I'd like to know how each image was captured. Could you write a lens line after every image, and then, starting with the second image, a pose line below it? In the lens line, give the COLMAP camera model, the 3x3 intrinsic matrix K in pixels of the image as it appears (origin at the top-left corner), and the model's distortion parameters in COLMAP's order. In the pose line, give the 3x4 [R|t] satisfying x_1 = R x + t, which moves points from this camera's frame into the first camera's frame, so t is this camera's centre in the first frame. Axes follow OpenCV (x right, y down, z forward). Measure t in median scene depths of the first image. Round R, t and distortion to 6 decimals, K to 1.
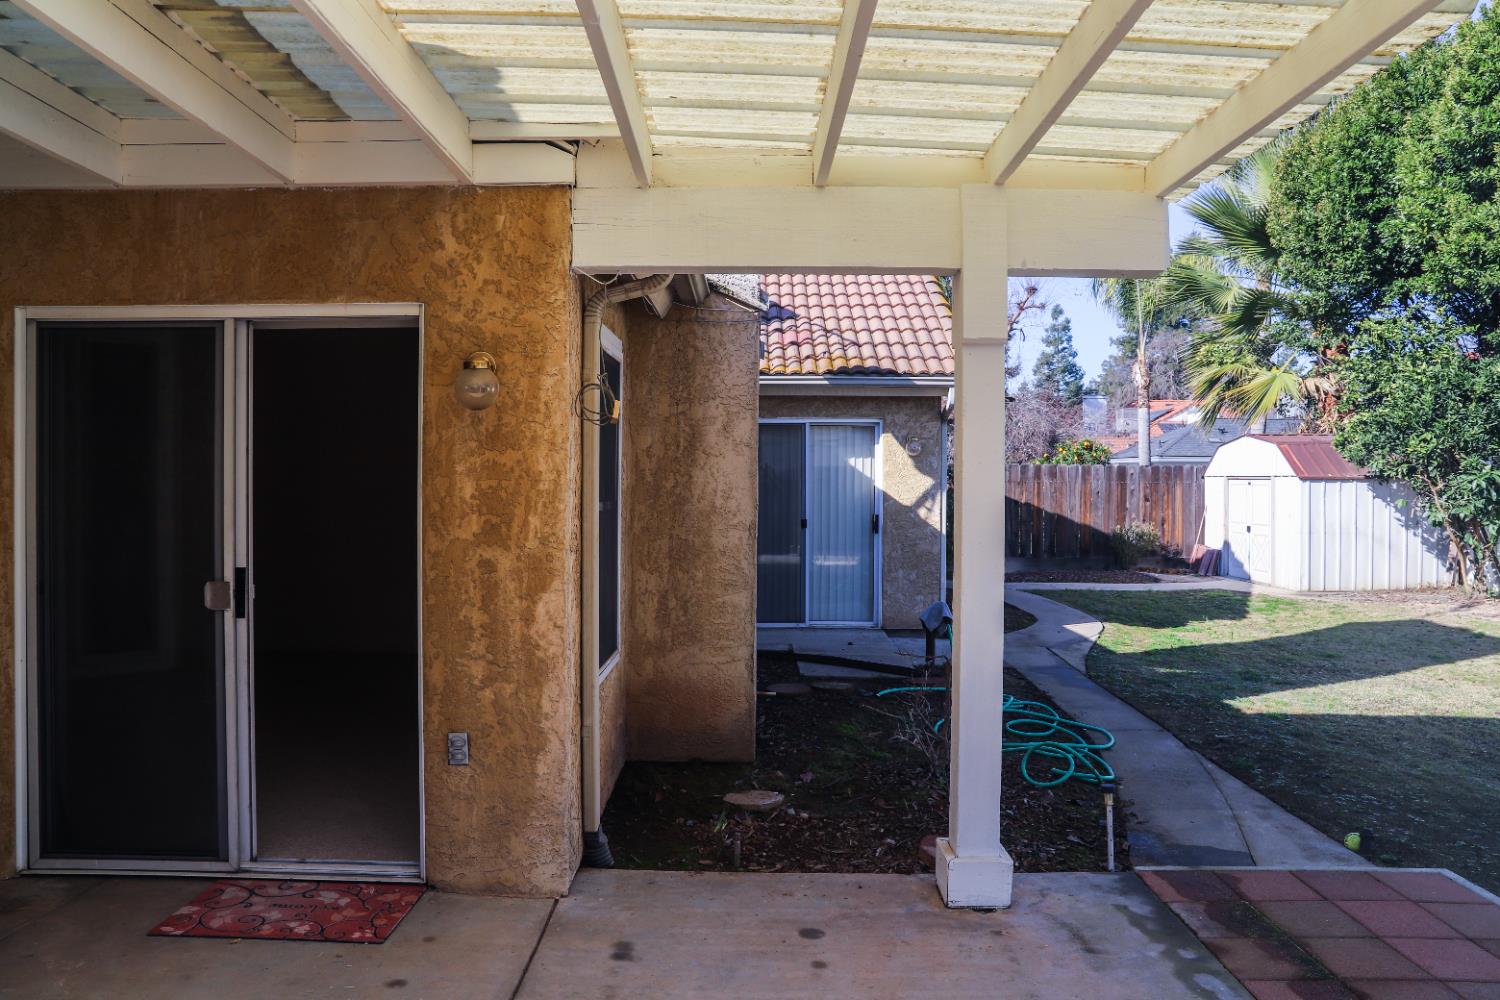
lens RADIAL K [[1060.6, 0, 752.6], [0, 1060.6, 477.1], [0, 0, 1]] dist [-0.114339, 0.083007]
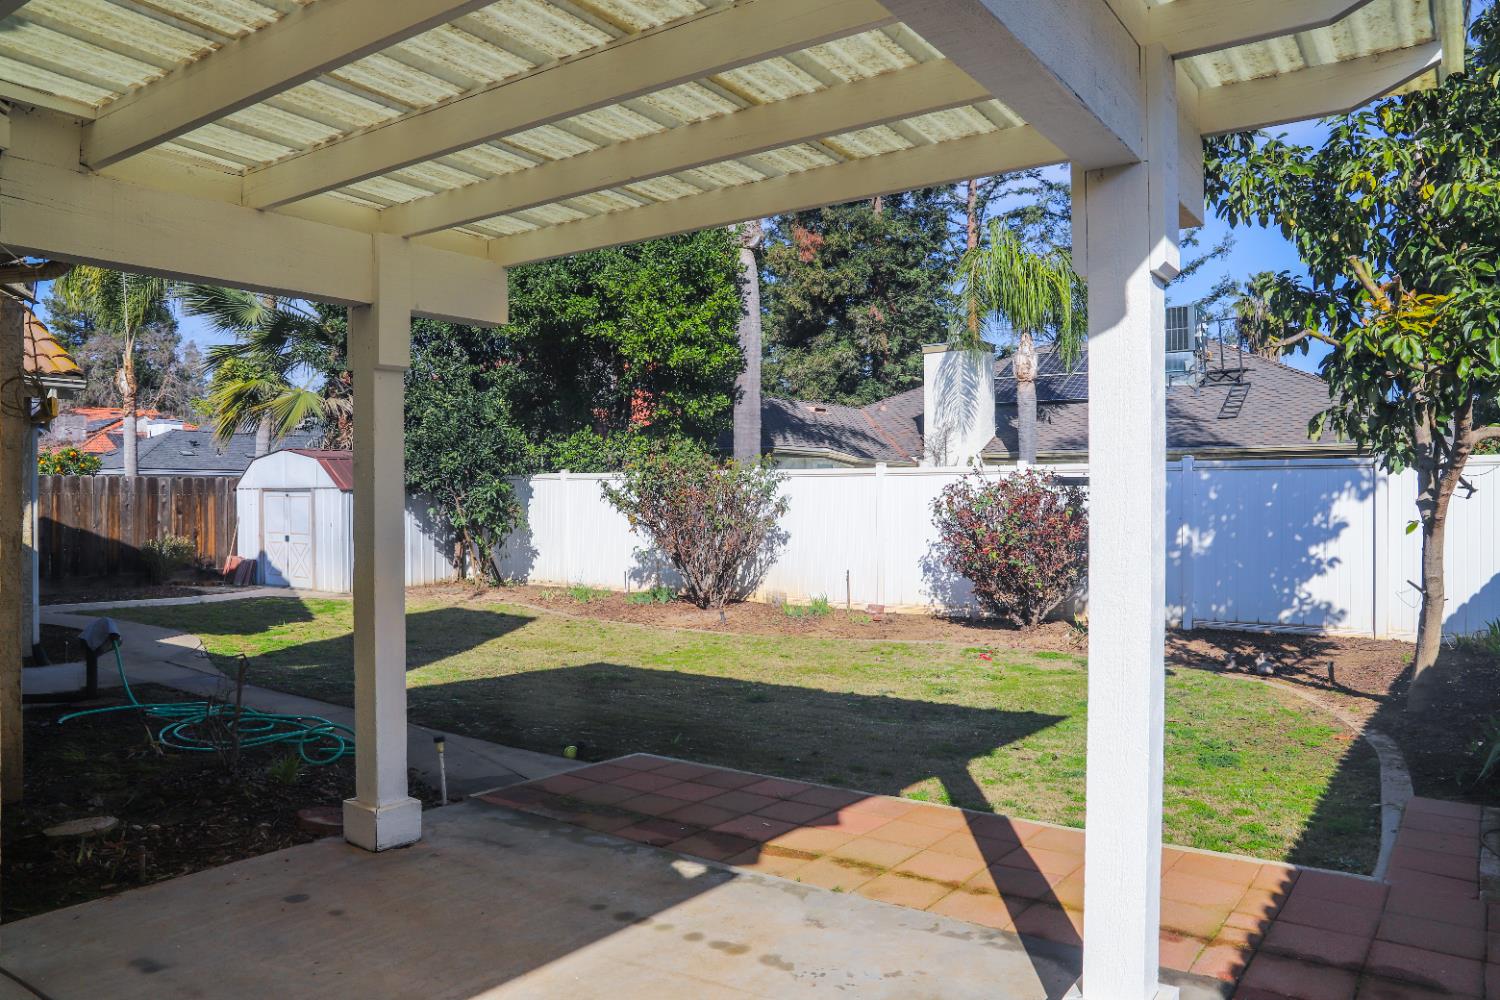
lens RADIAL K [[1060.6, 0, 752.6], [0, 1060.6, 477.1], [0, 0, 1]] dist [-0.114339, 0.083007]
pose [[0.586301, 0.010321, 0.810027, -0.130131], [0.000721, 0.999912, -0.013263, 0.002679], [-0.810093, 0.008360, 0.586242, -0.005722]]
